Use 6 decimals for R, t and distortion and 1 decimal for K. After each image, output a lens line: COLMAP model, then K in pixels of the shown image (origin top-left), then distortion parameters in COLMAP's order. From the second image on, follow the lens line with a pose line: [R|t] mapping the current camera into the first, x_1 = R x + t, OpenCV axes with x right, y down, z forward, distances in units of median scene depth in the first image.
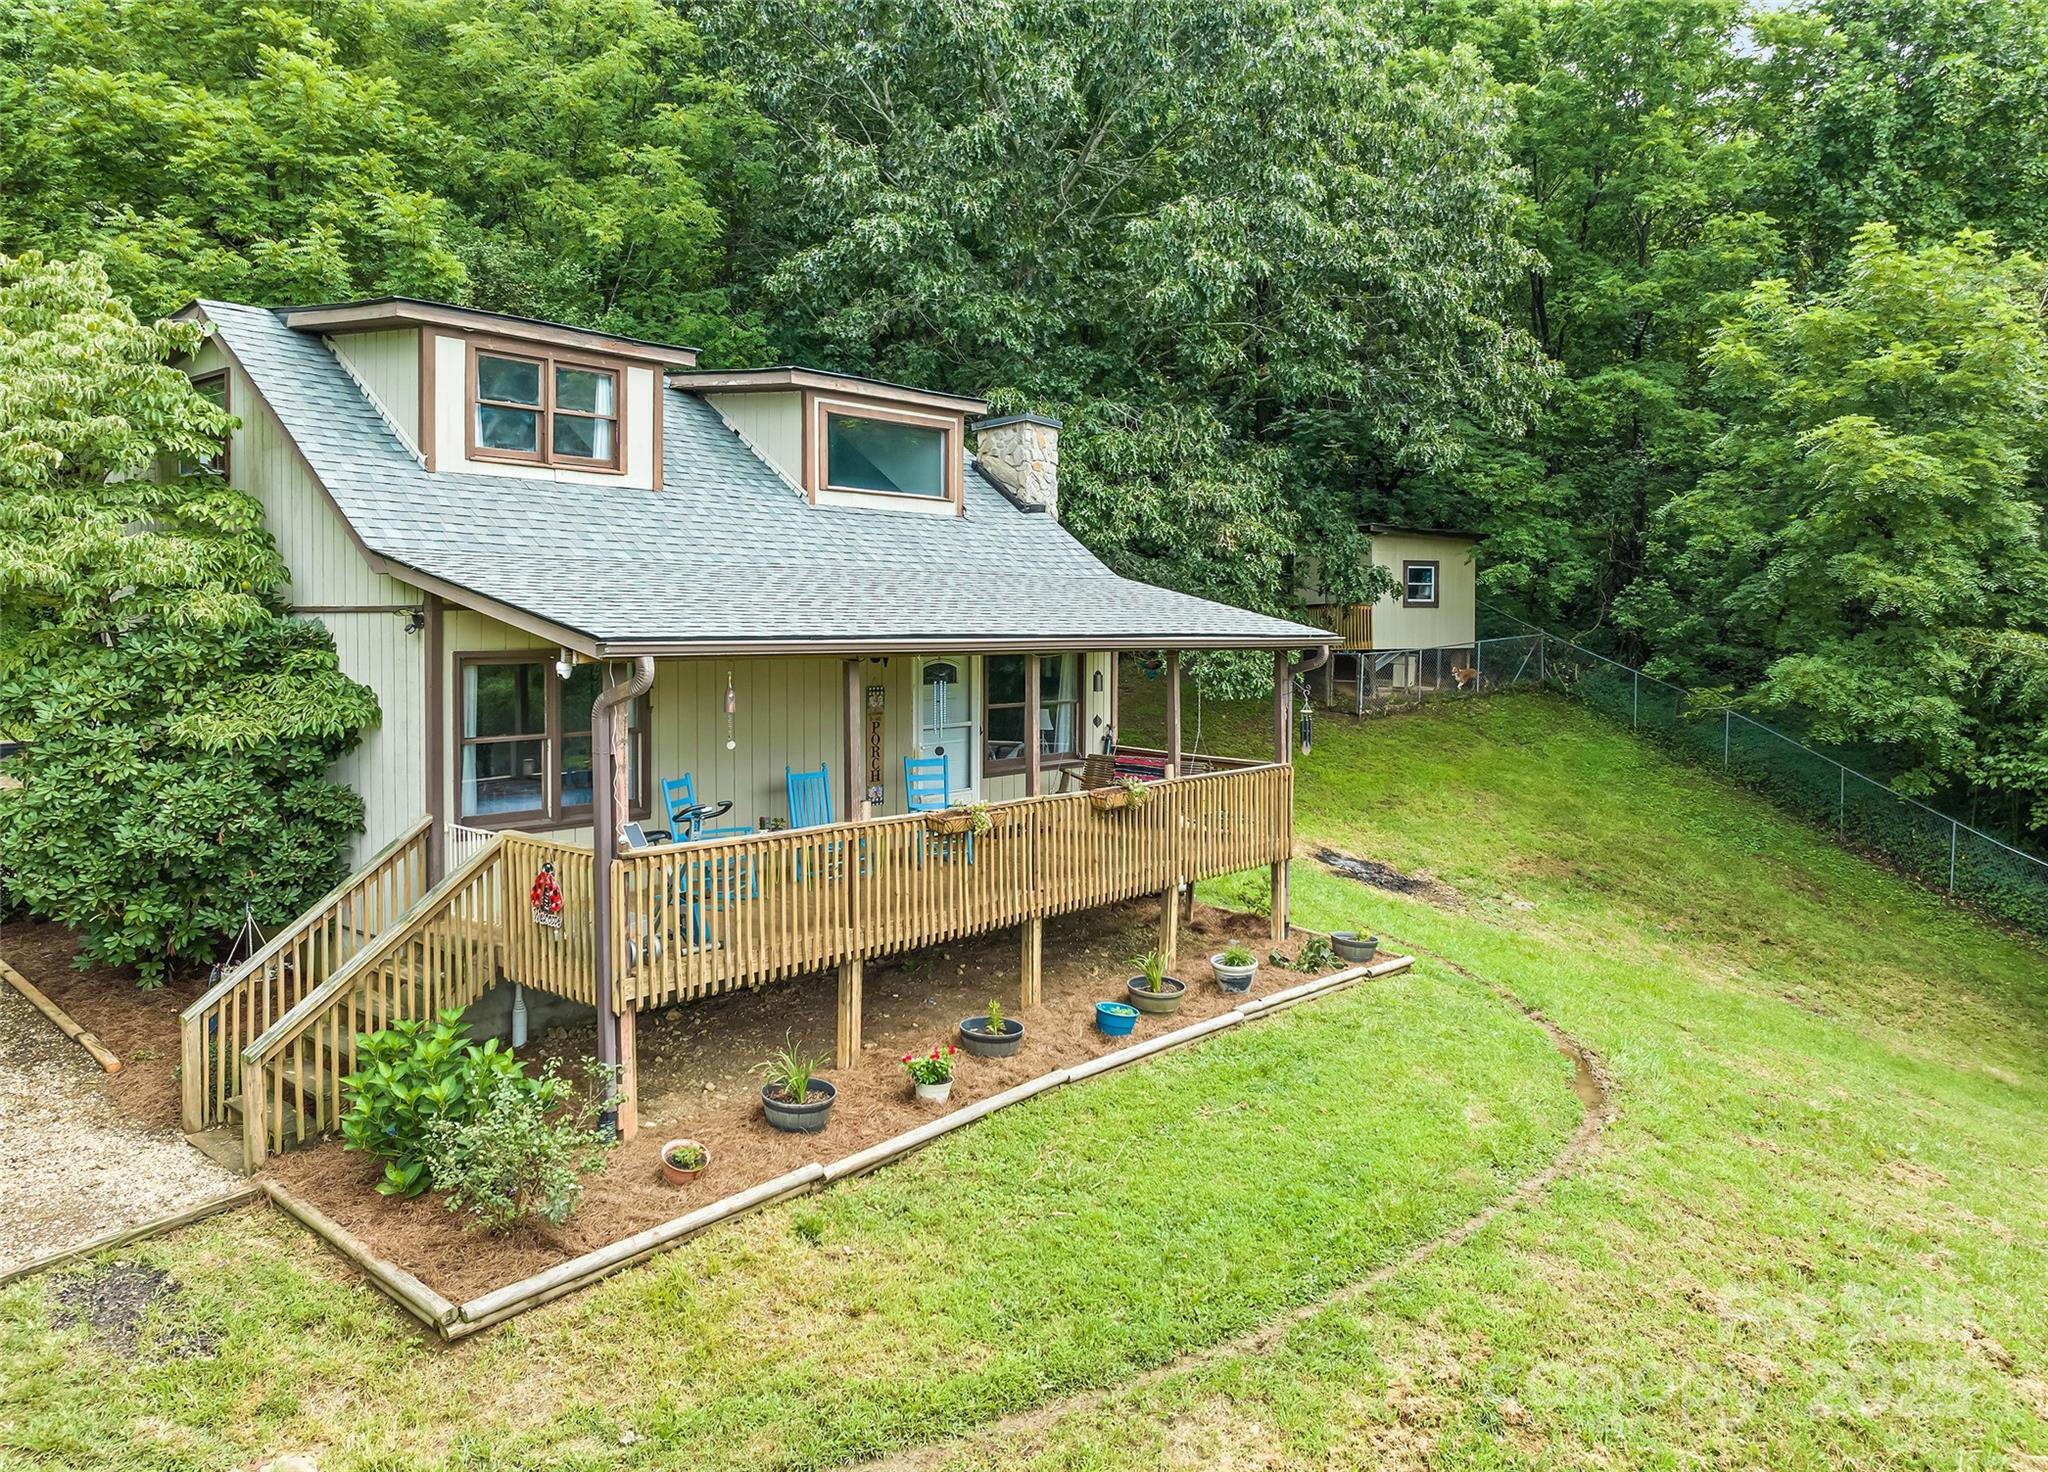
lens RADIAL K [[1464.0, 0, 1019.2], [0, 1464.0, 672.8], [0, 0, 1]] dist [-0.038743, 0.001583]
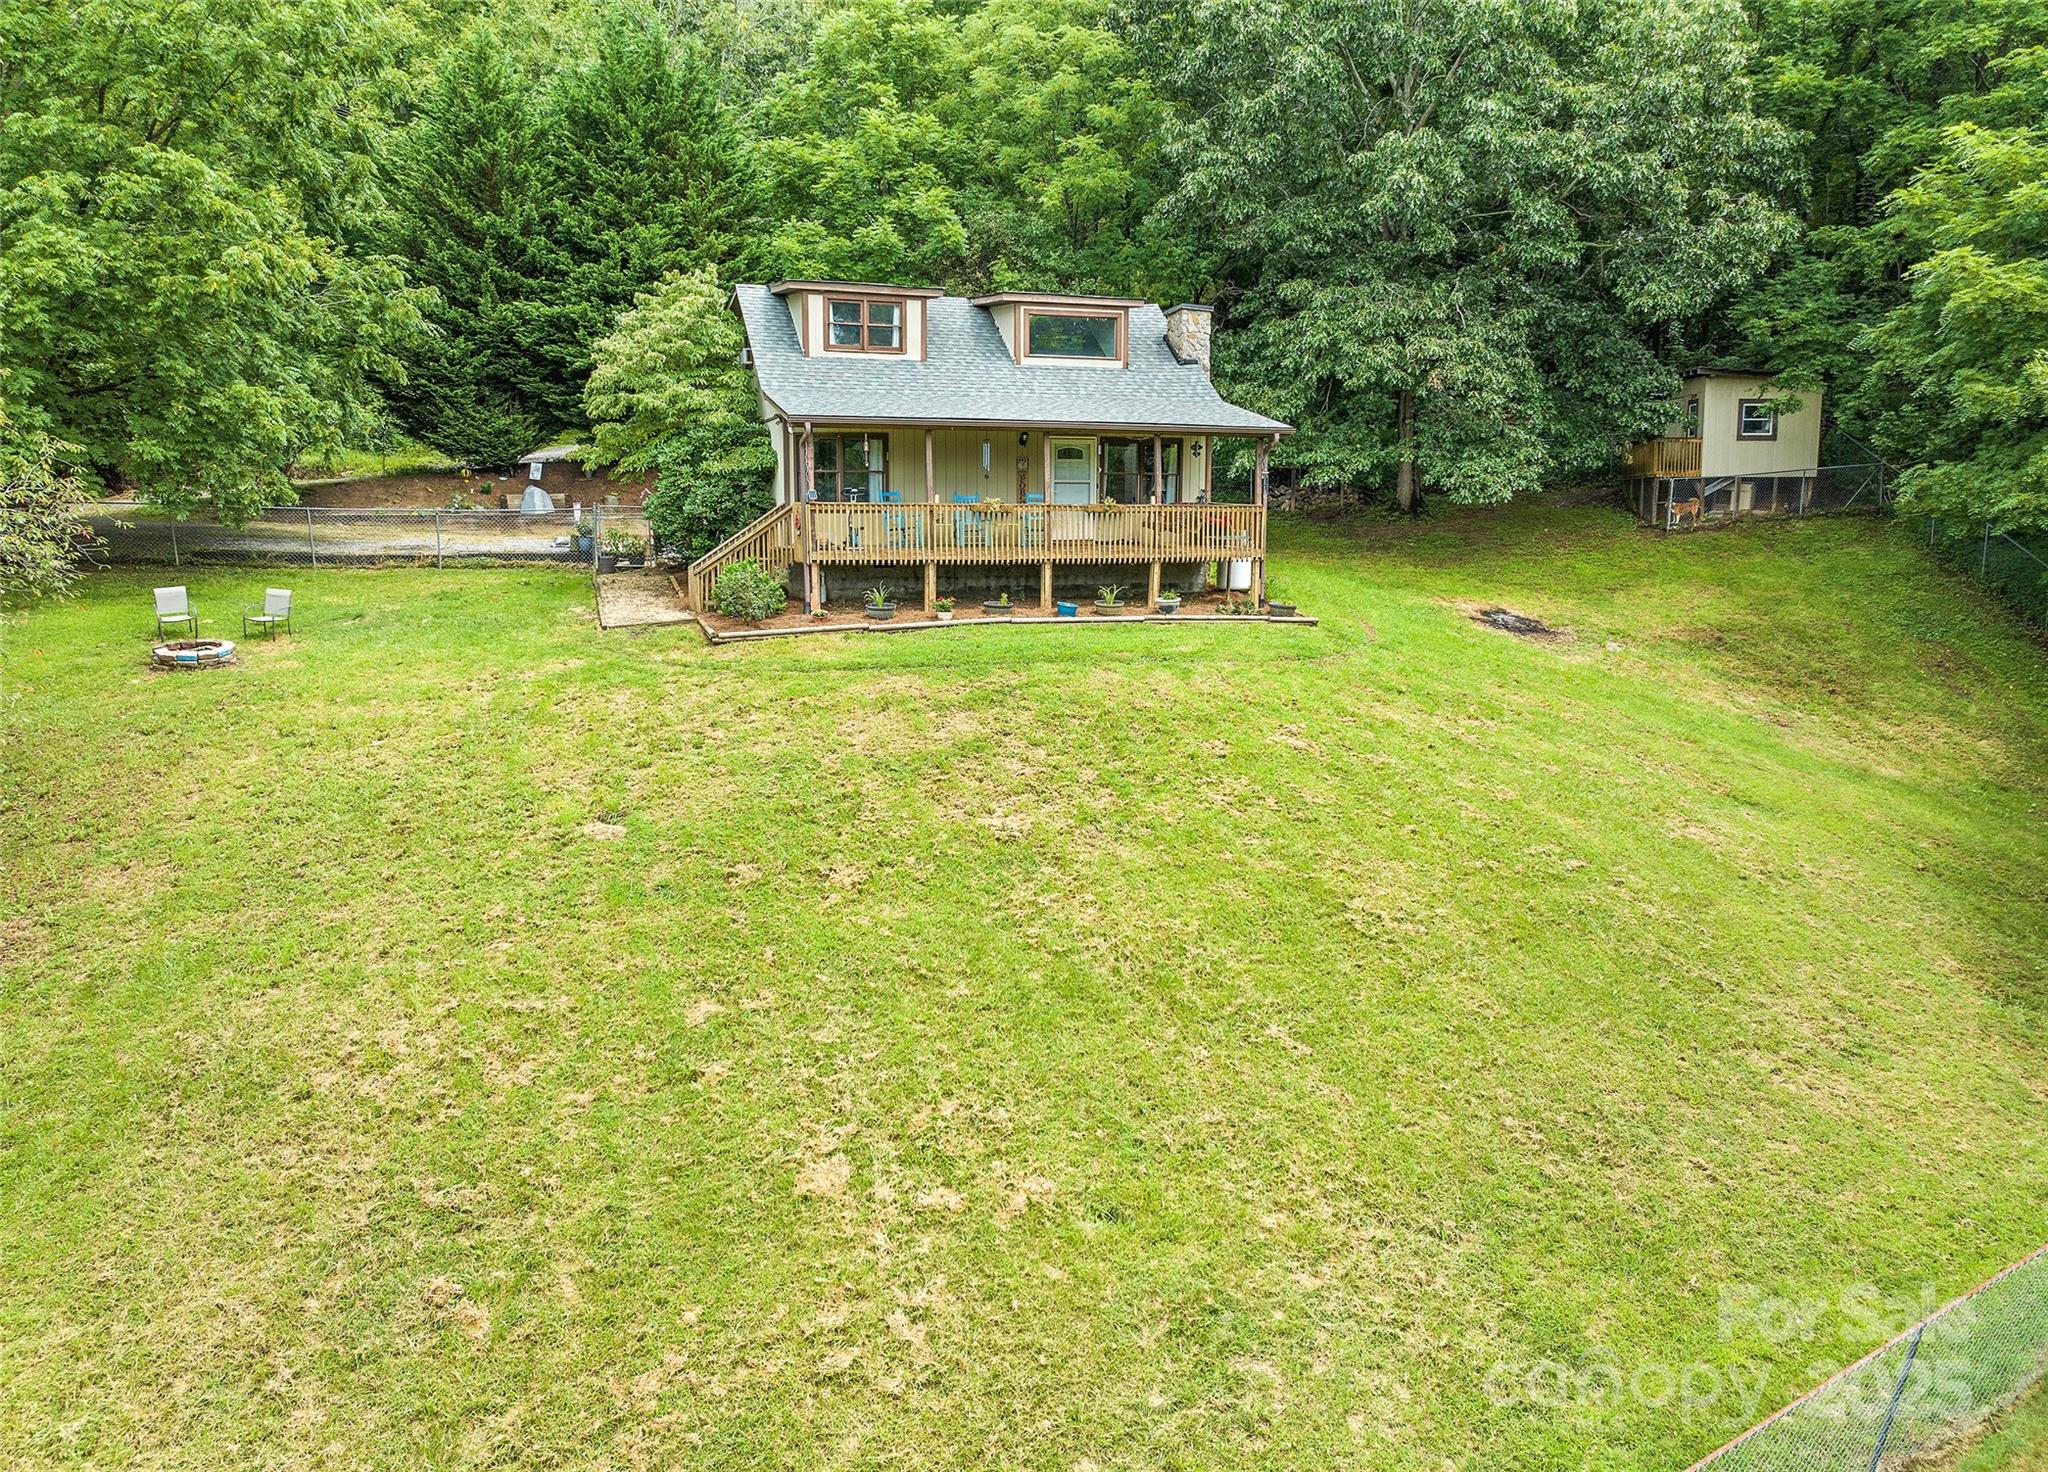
lens RADIAL K [[1440.4, 0, 1030.0], [0, 1440.4, 750.4], [0, 0, 1]] dist [-0.034159, -0.005708]
pose [[0.857364, 0.081878, -0.508157, 0.793134], [-0.016325, 0.991095, 0.132149, 0.123664], [0.514452, -0.105005, 0.851066, -0.579377]]
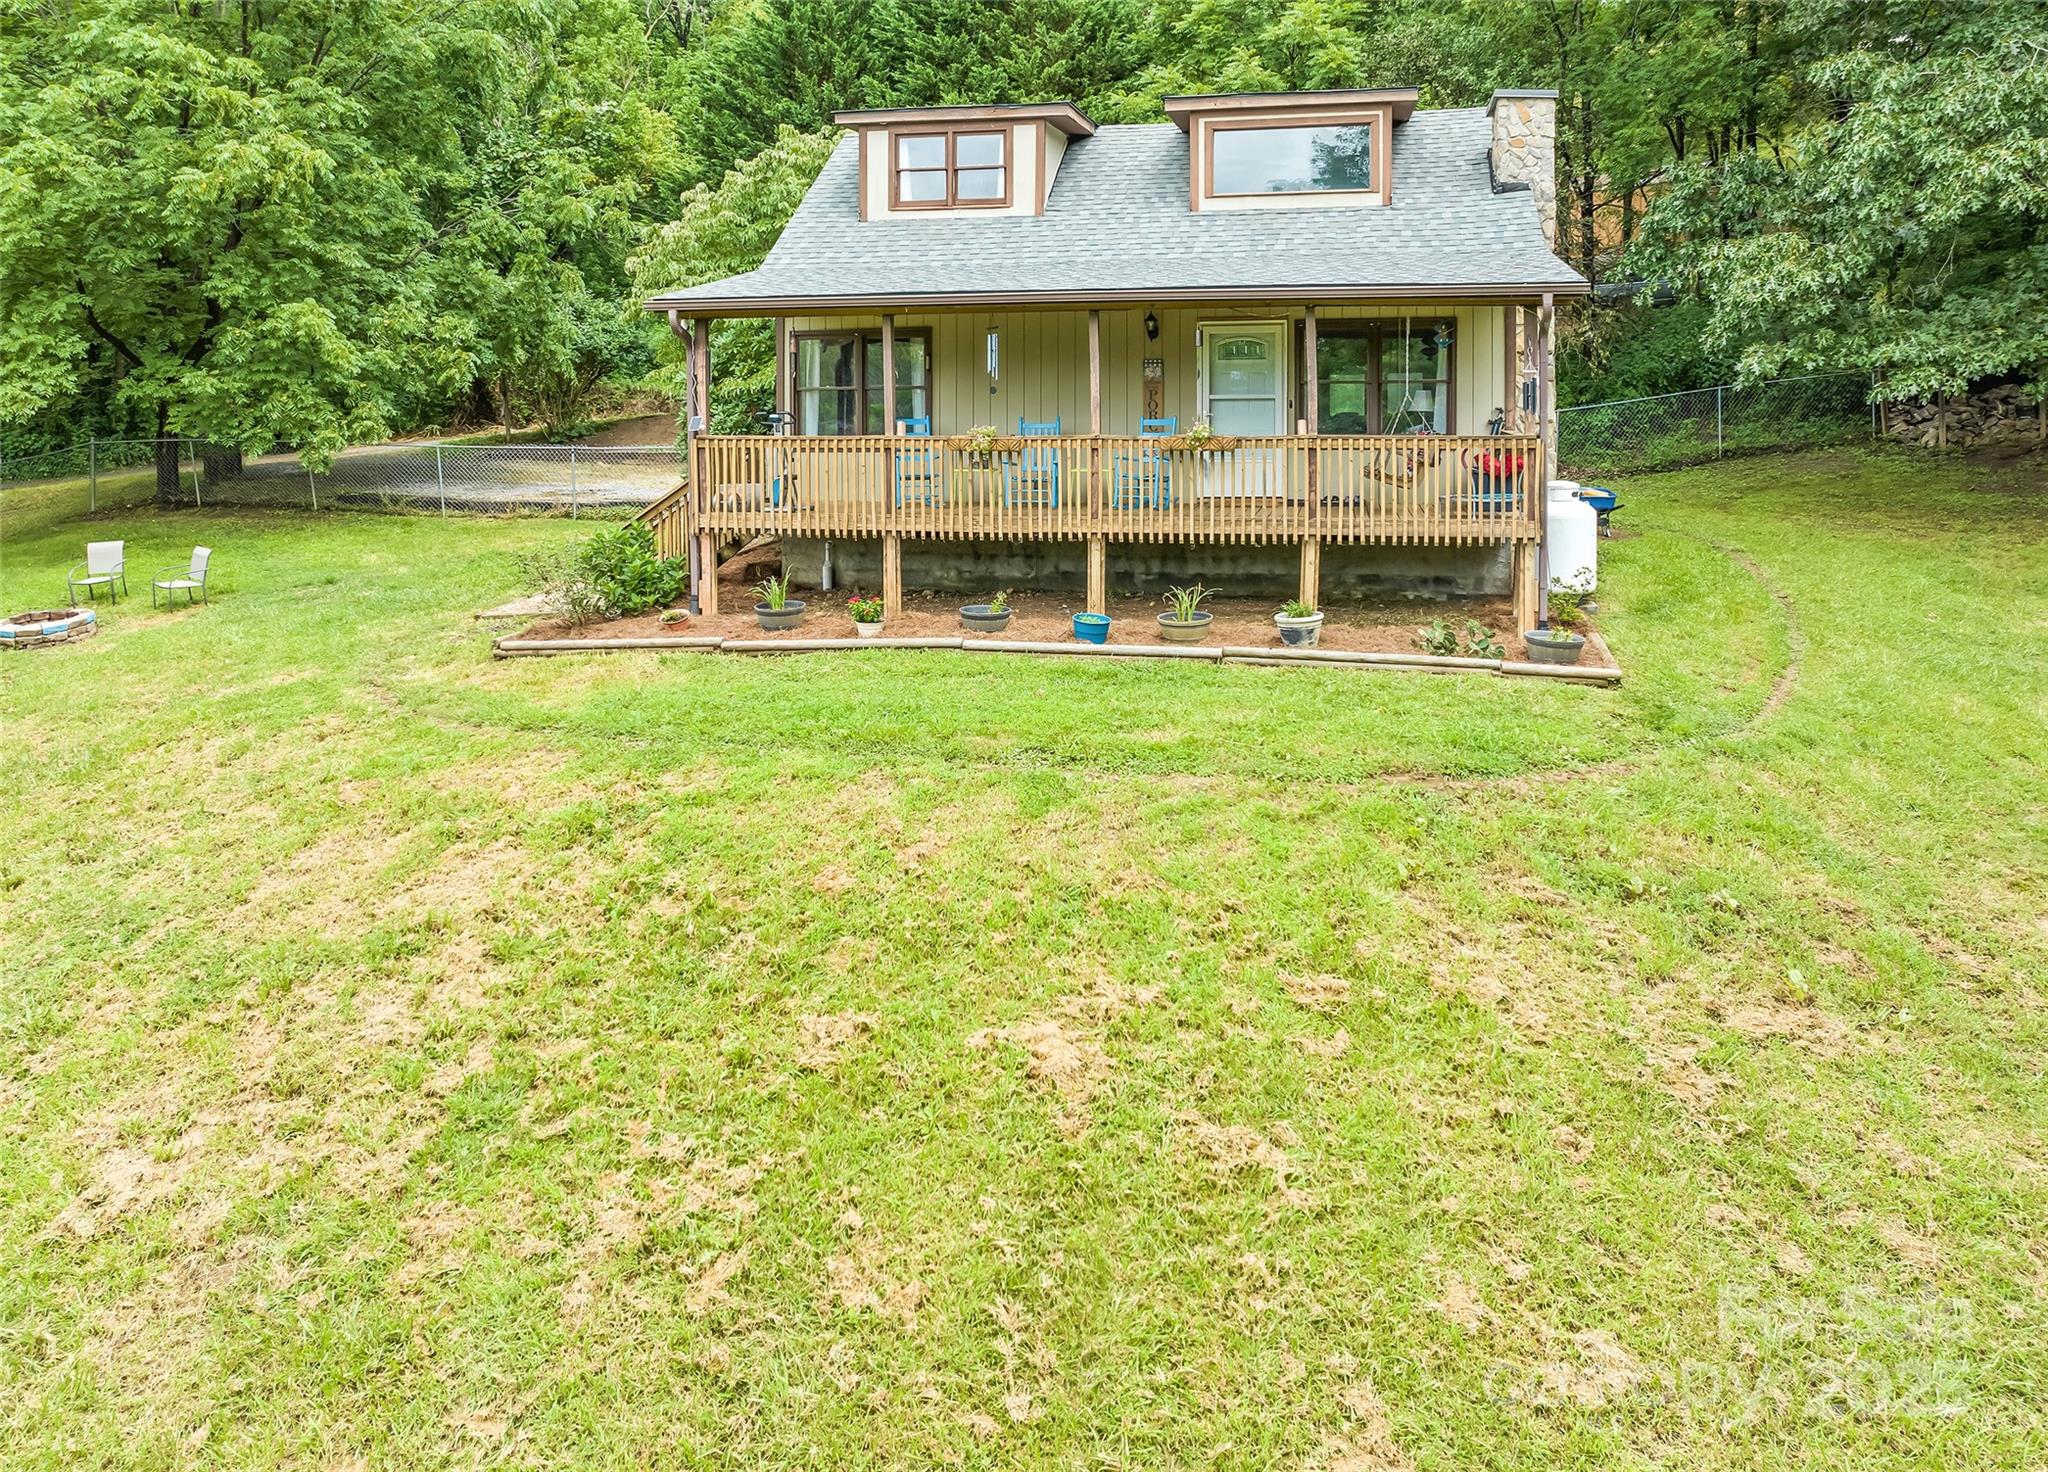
lens RADIAL K [[1506.9, 0, 1024.5], [0, 1506.9, 511.0], [0, 0, 1]] dist [-0.094782, 0.062153]
pose [[0.475496, 0.032153, -0.879130, 0.779882], [-0.026544, 0.999401, 0.022195, 0.091321], [0.879317, 0.012782, 0.476065, 0.298822]]
